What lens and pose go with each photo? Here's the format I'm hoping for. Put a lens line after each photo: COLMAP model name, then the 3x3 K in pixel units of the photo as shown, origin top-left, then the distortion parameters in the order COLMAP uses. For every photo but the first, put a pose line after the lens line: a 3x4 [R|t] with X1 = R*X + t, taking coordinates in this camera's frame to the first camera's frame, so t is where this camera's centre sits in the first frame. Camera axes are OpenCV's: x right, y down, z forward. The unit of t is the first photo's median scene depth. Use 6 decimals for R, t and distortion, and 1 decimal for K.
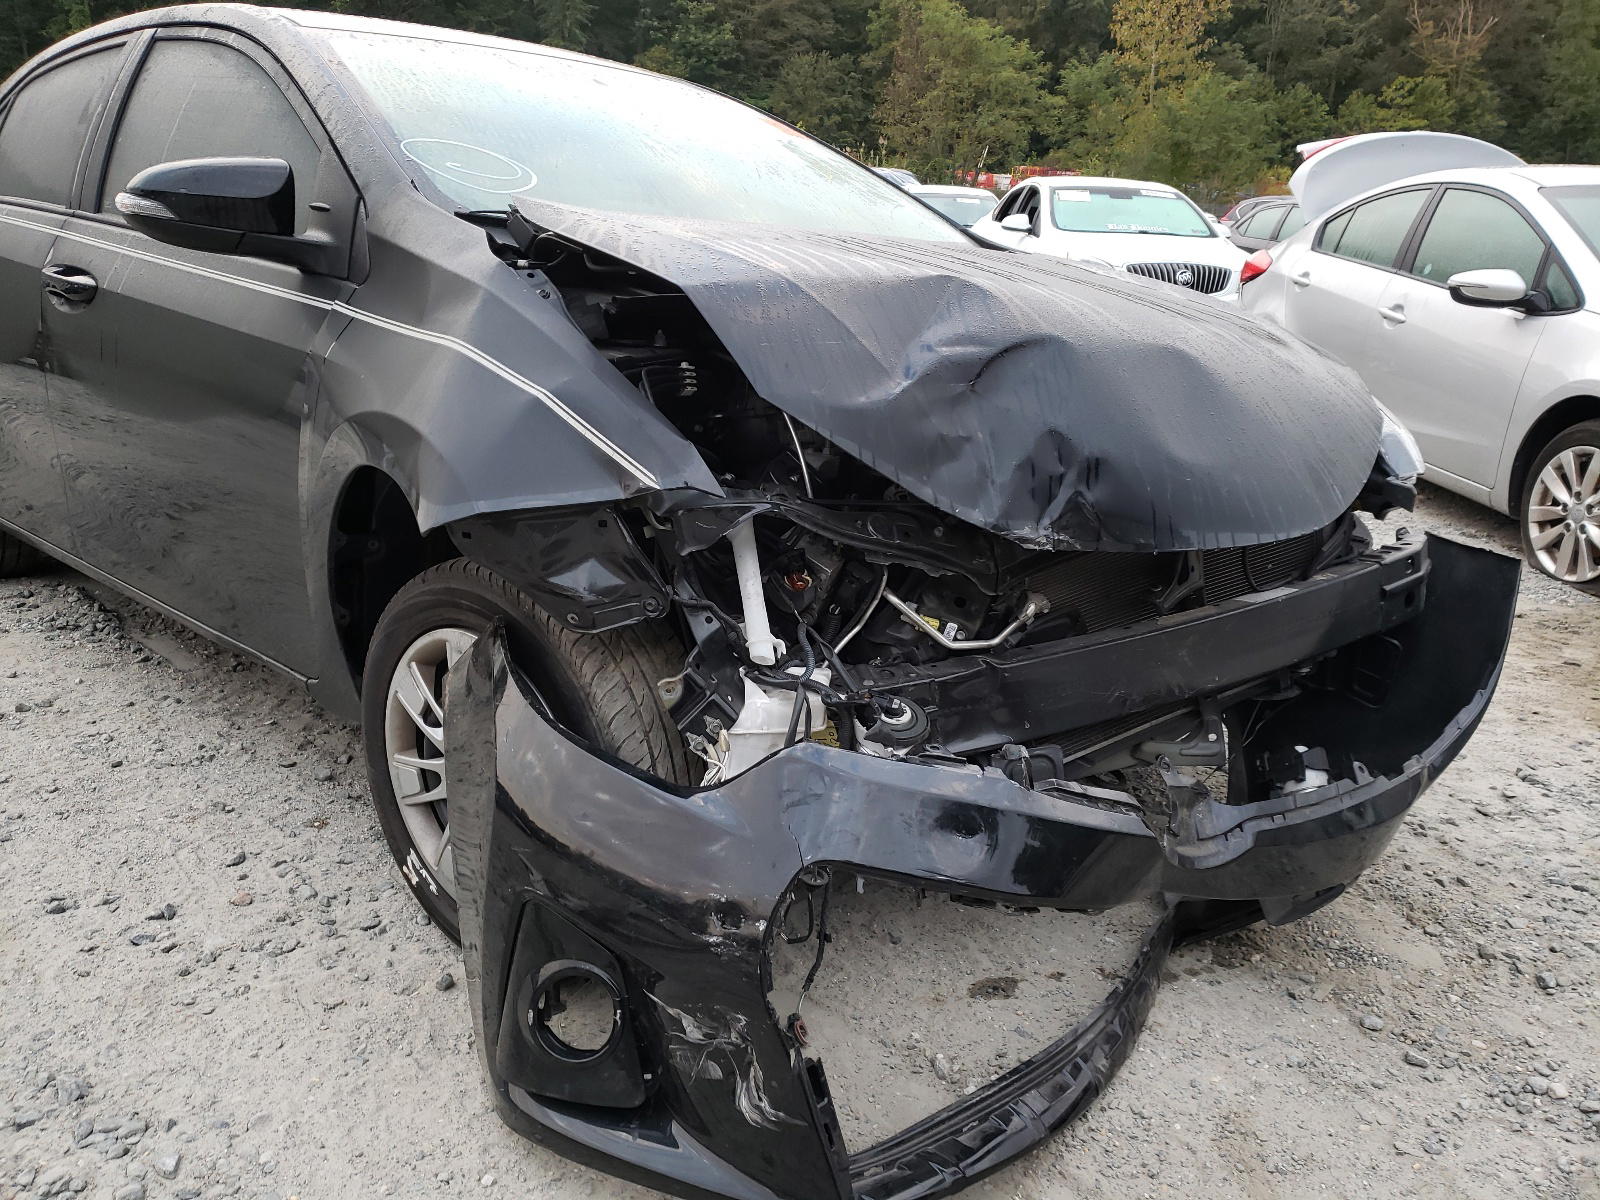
lens RADIAL K [[1395.0, 0, 798.0], [0, 1395.0, 601.2], [0, 0, 1]] dist [0.031723, -0.037261]
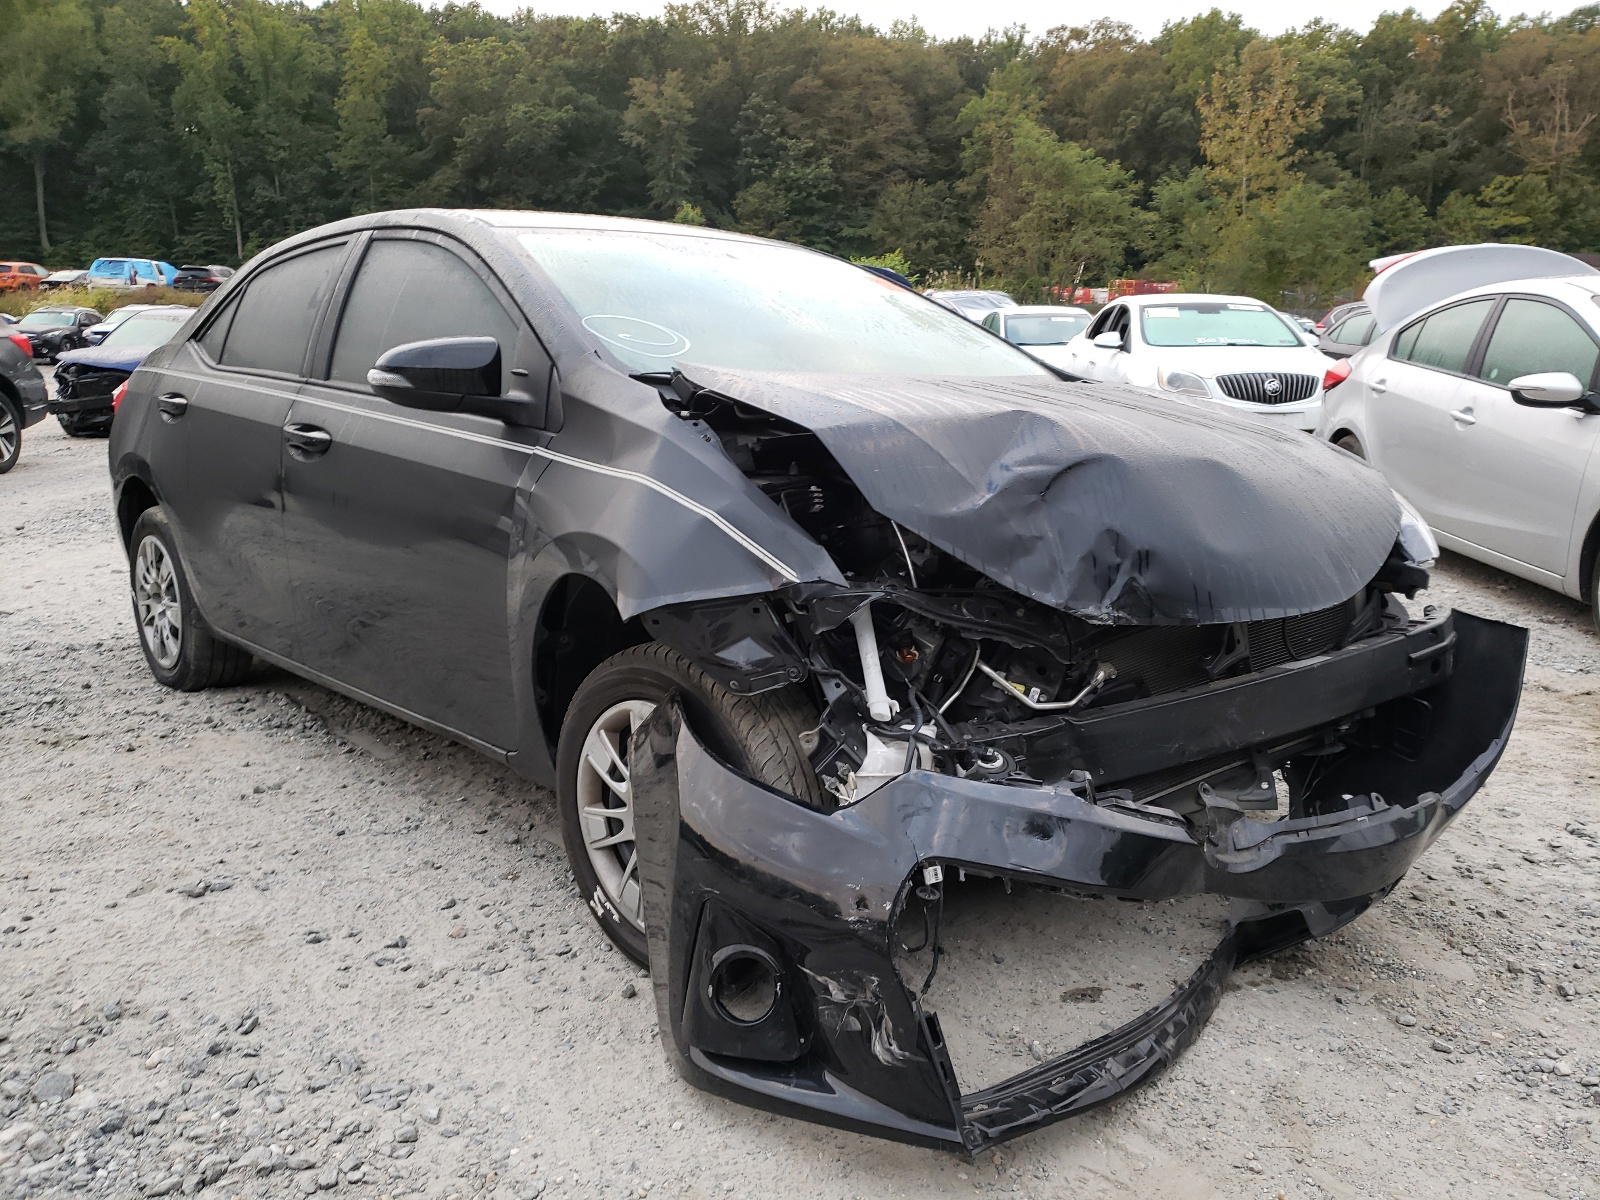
lens RADIAL K [[1395.0, 0, 803.6], [0, 1395.0, 596.0], [0, 0, 1]] dist [0.031723, -0.037261]
pose [[0.996985, -0.027170, -0.072682, -0.000833], [0.020818, 0.996011, -0.086770, 0.035203], [0.074749, 0.084995, 0.993574, -0.227779]]
